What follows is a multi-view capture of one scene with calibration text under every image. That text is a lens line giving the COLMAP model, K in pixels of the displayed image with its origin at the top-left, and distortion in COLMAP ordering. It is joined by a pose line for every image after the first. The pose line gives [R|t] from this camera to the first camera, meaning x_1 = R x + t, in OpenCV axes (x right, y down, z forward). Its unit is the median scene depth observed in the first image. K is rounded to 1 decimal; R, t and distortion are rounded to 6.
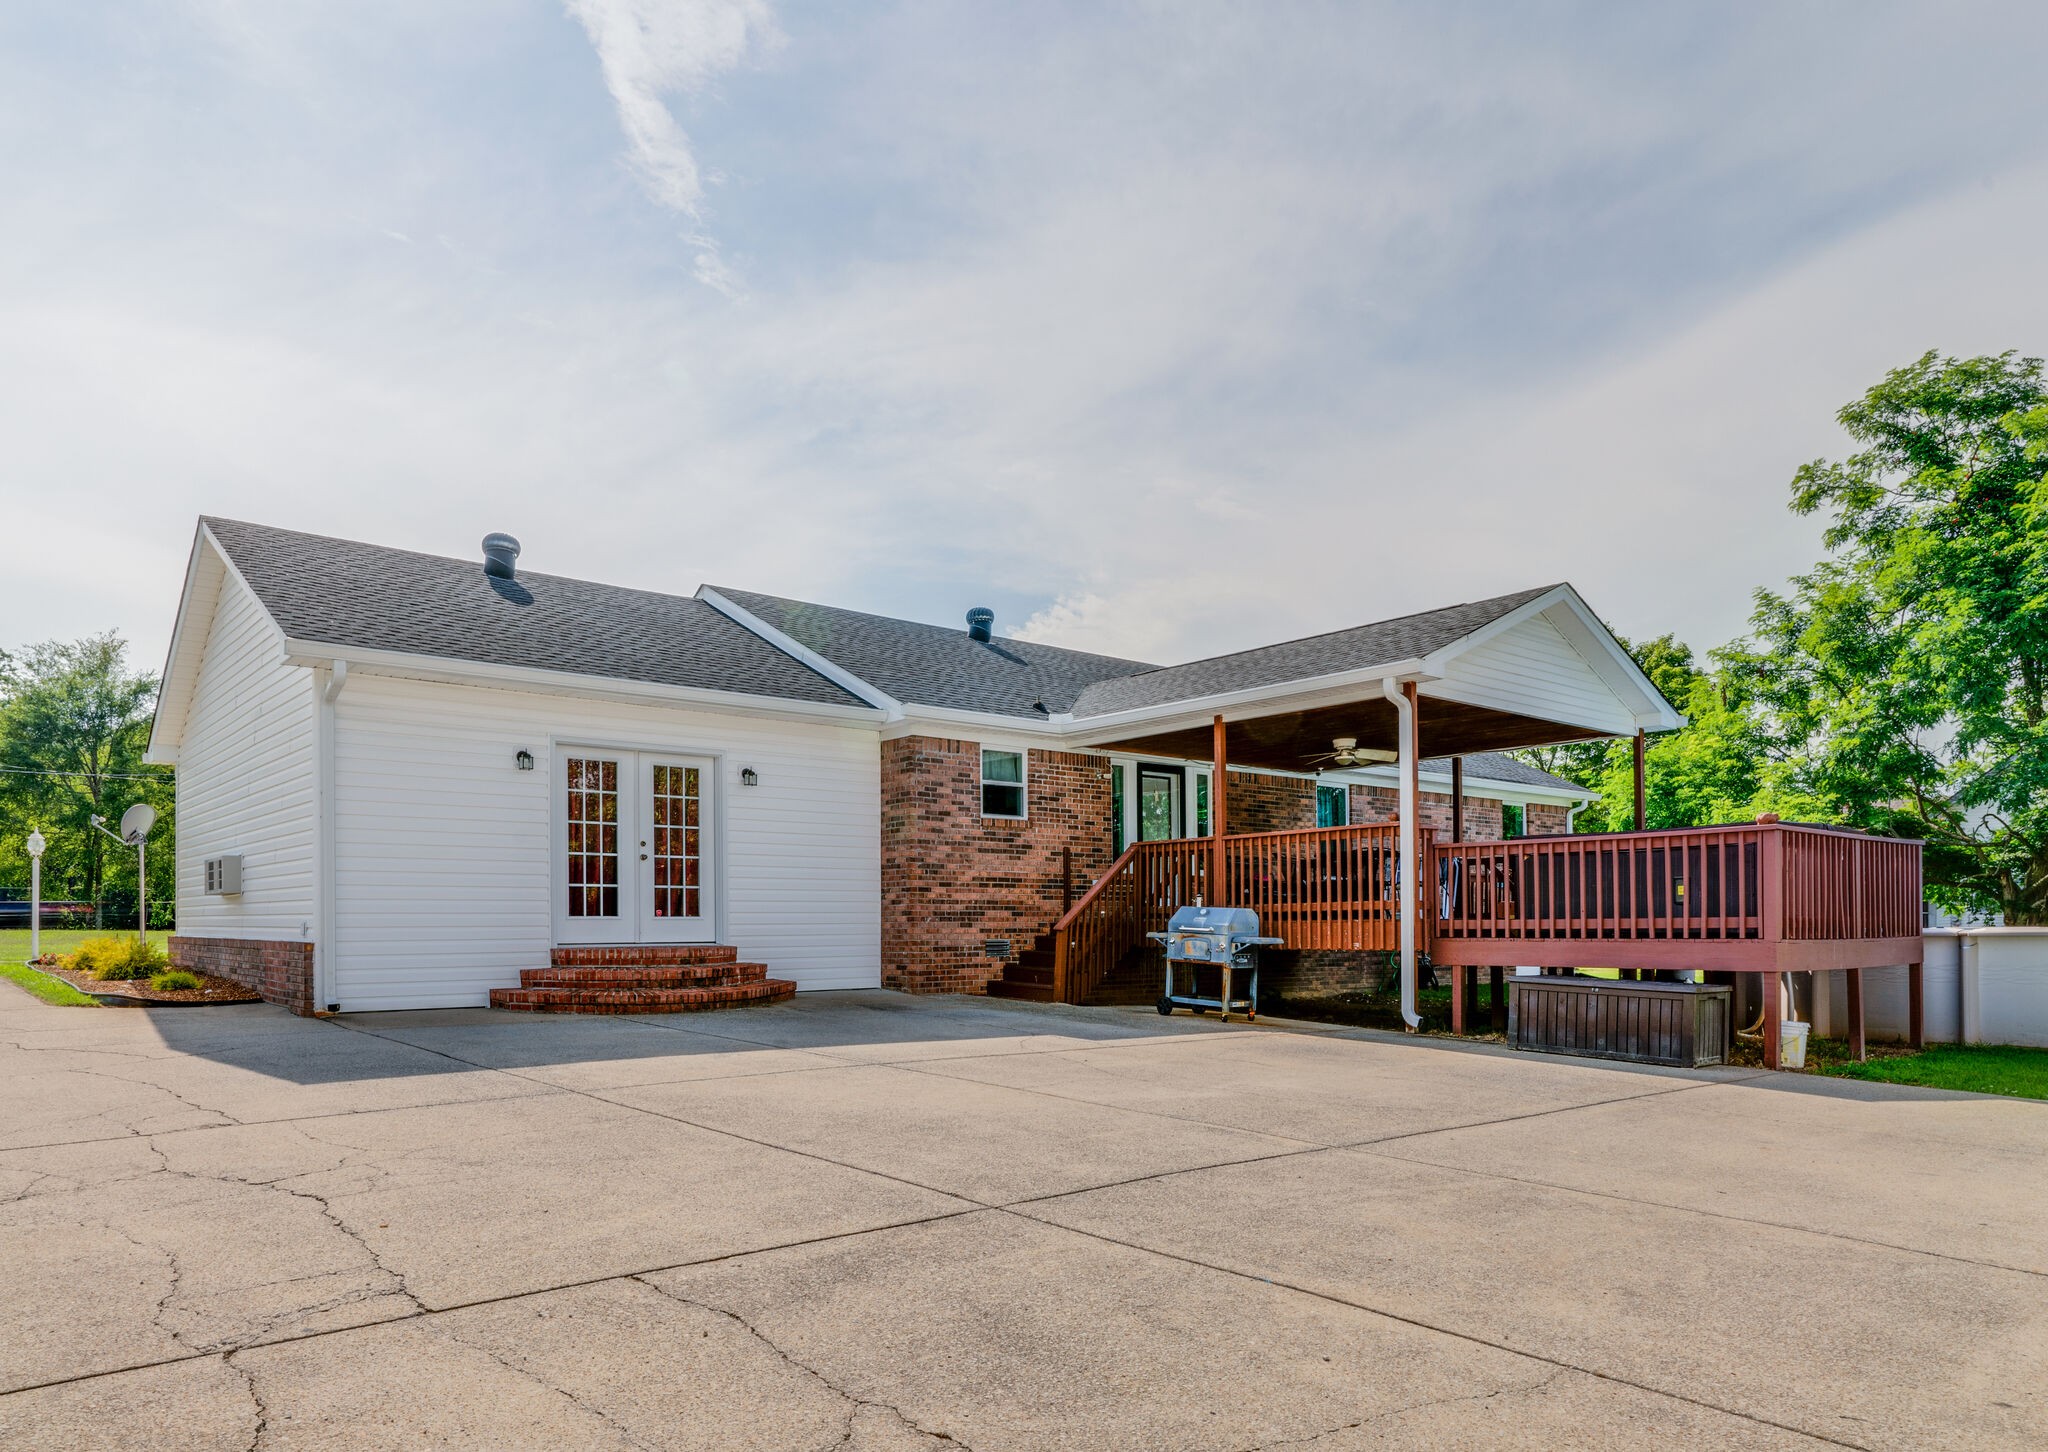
lens RADIAL K [[1316.9, 0, 1022.9], [0, 1316.9, 923.7], [0, 0, 1]] dist [-0.000024, -0.000449]
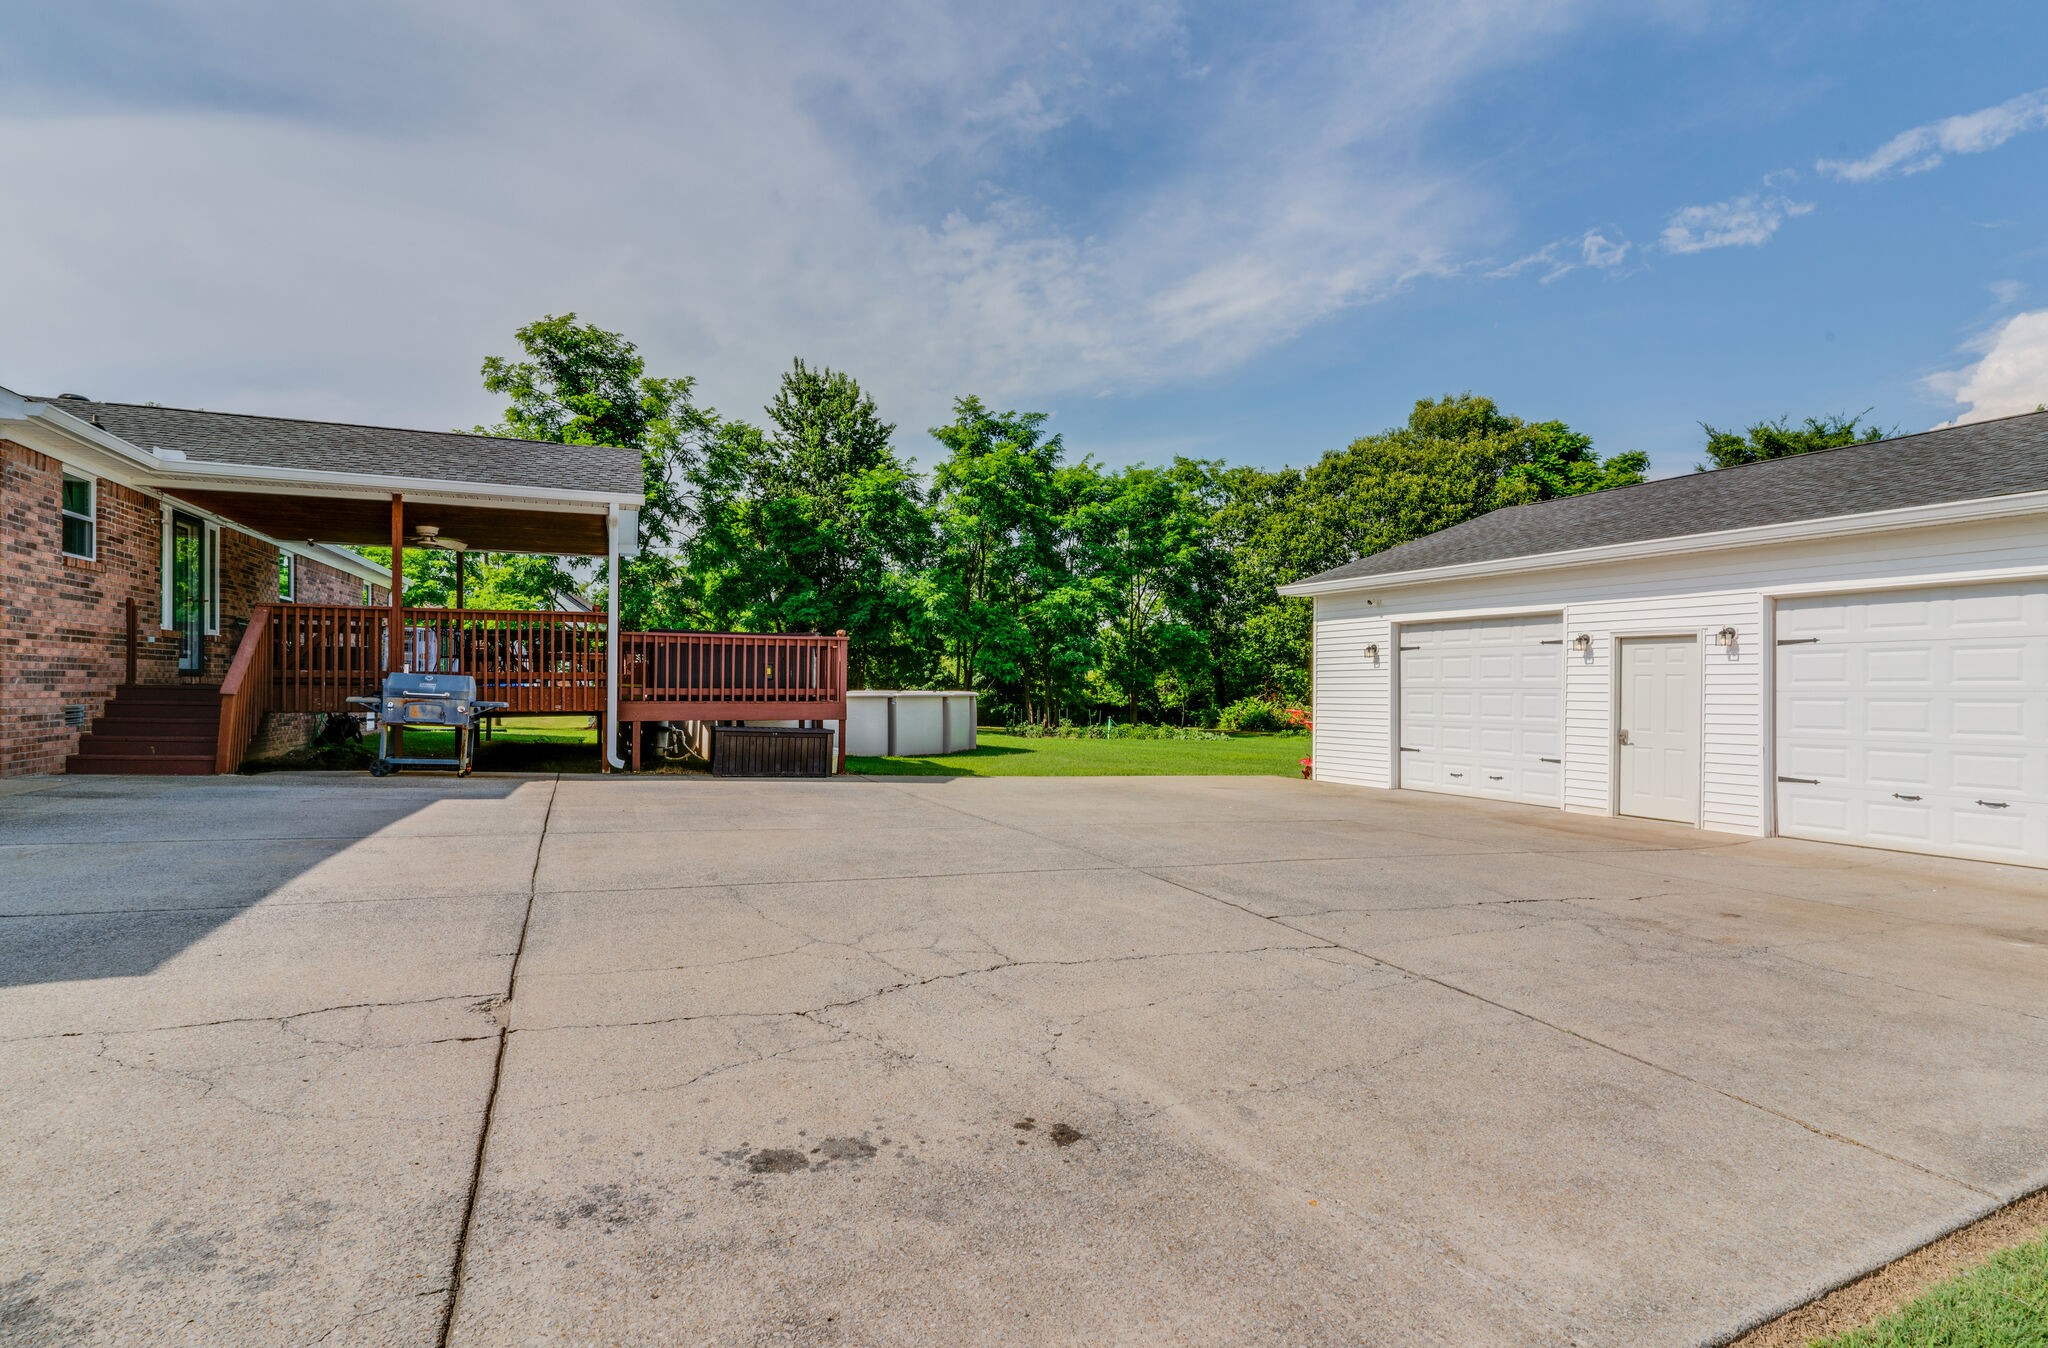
lens RADIAL K [[997.8, 0, 1024.0], [0, 997.8, 674.0], [0, 0, 1]] dist [0.001557, 0.000324]
pose [[0.305849, 0.018583, 0.951899, -0.439722], [-0.012261, 0.999803, -0.015579, -0.005057], [-0.952001, -0.006906, 0.306017, 0.249903]]
